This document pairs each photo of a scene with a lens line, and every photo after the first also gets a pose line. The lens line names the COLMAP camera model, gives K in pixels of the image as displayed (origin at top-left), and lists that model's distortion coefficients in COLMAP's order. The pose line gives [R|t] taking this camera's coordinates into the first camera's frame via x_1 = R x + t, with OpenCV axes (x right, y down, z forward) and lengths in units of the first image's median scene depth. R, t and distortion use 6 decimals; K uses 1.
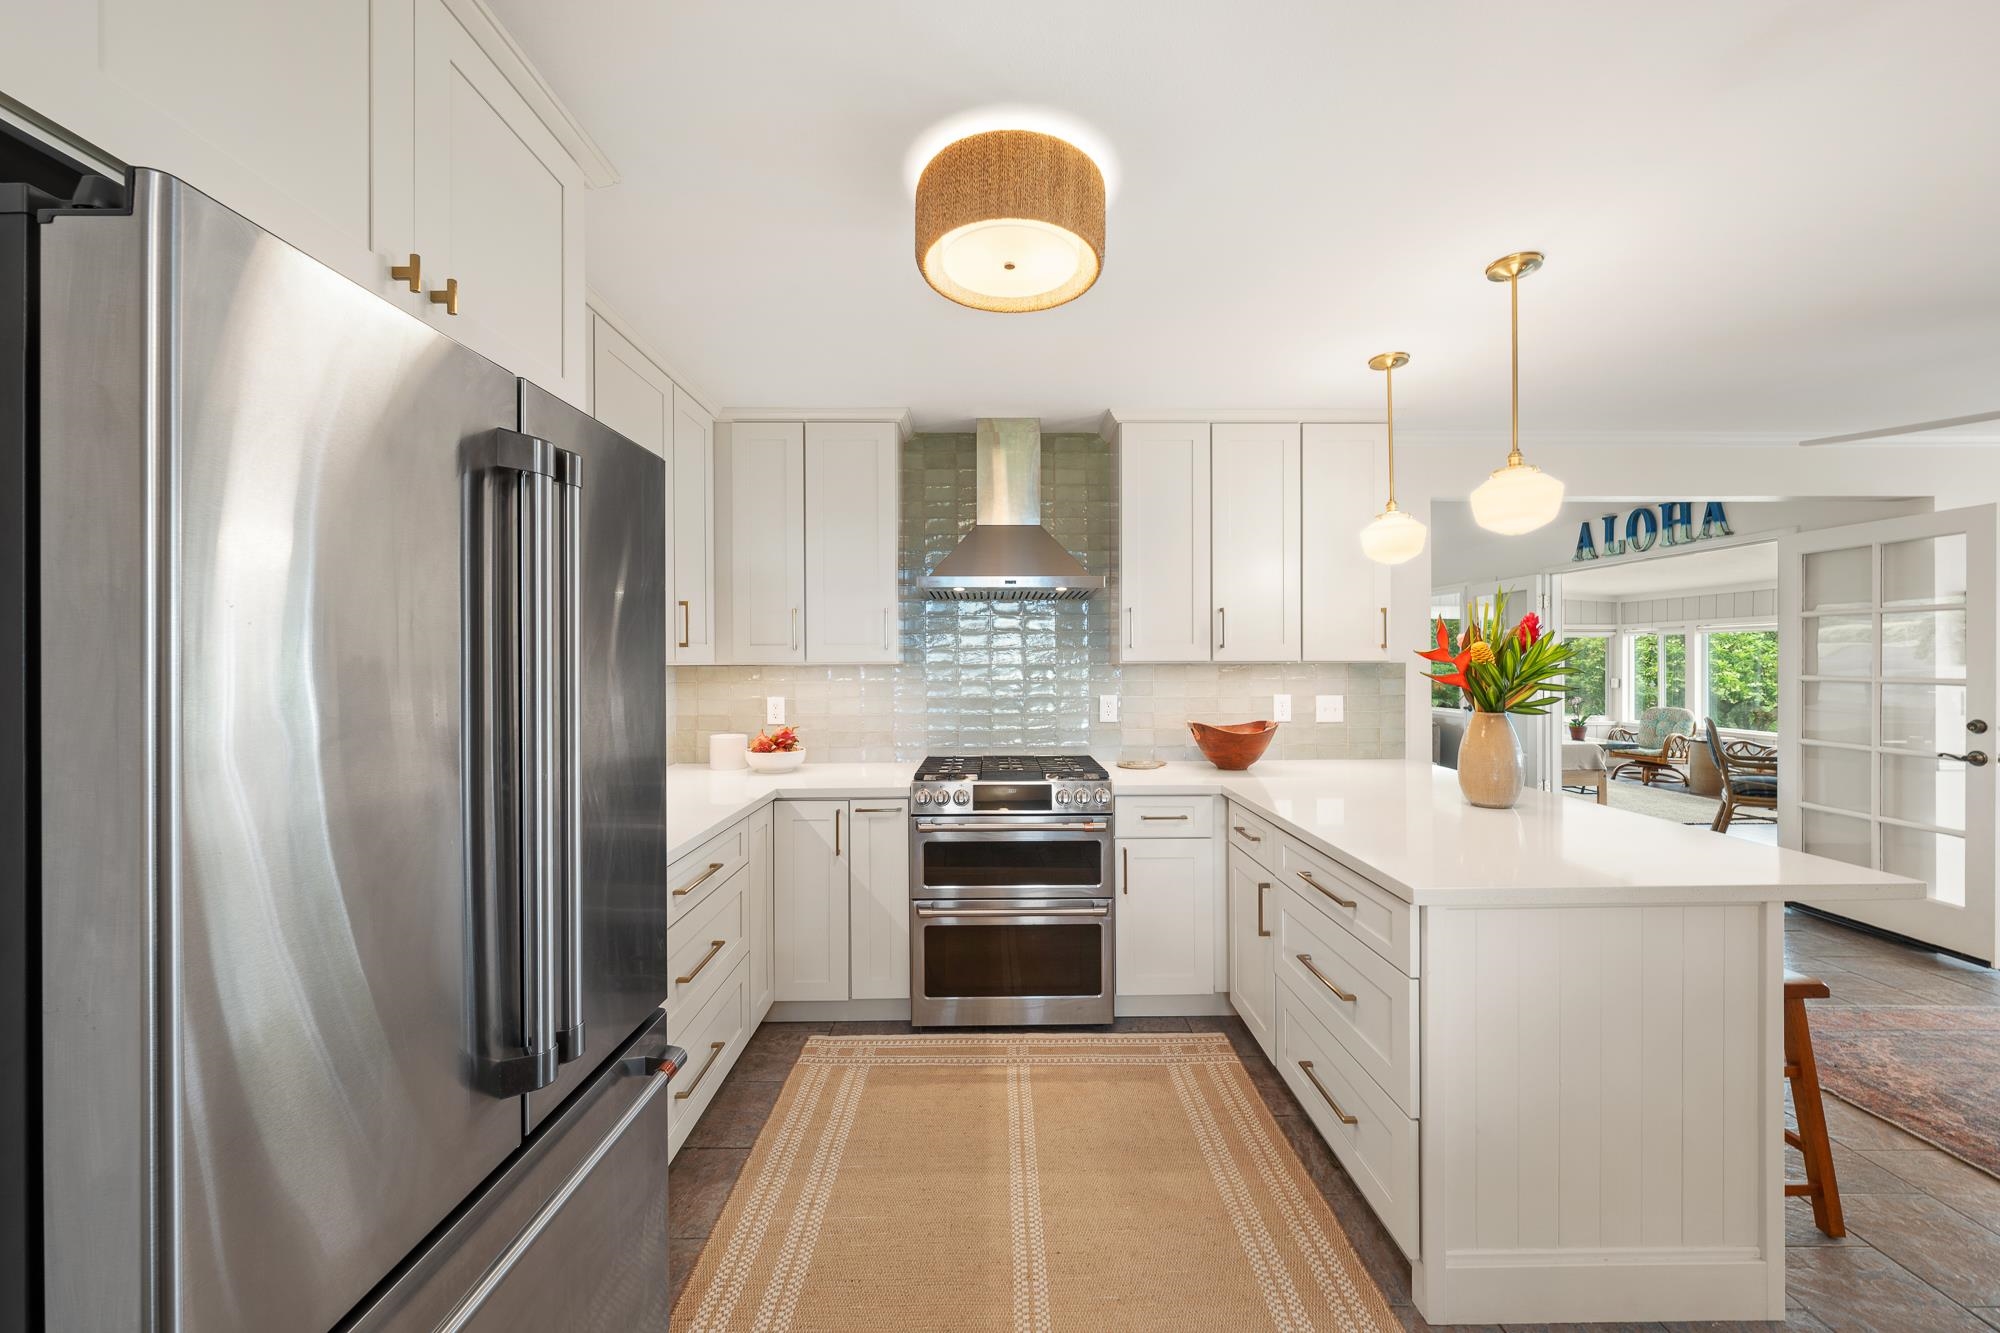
lens RADIAL K [[760.1, 0, 1000.0], [0, 760.1, 666.5], [0, 0, 1]] dist [-0.000386, -0.000126]
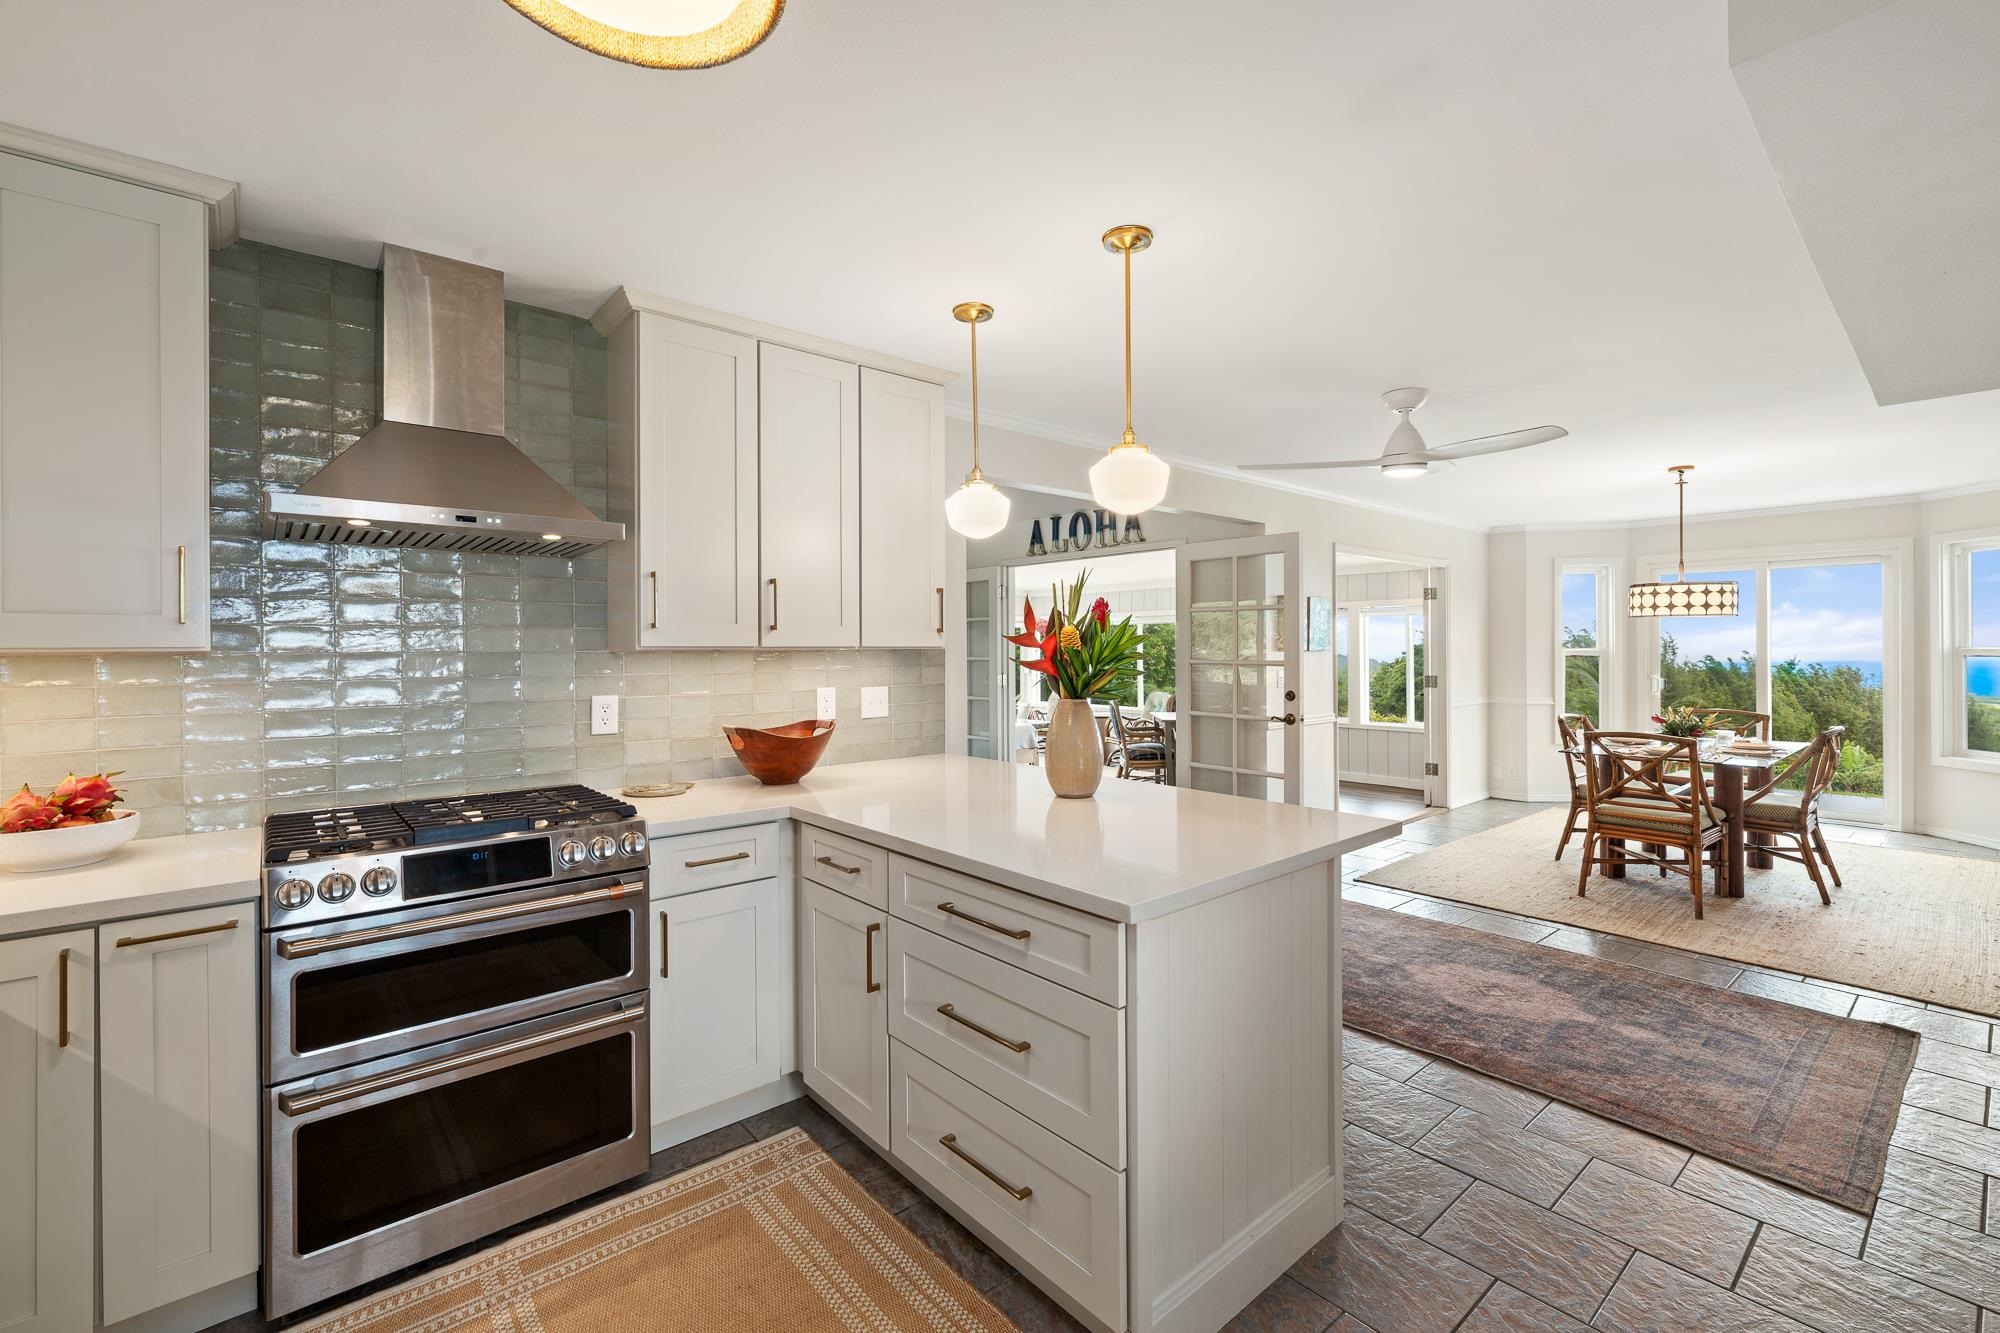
lens RADIAL K [[858.3, 0, 1003.5], [0, 858.3, 649.3], [0, 0, 1]] dist [-0.001184, 0.000481]
pose [[0.762532, -0.001065, 0.646949, -0.098996], [0.006789, 0.999957, -0.006355, 0.002727], [-0.646914, 0.009238, 0.762507, 0.172687]]
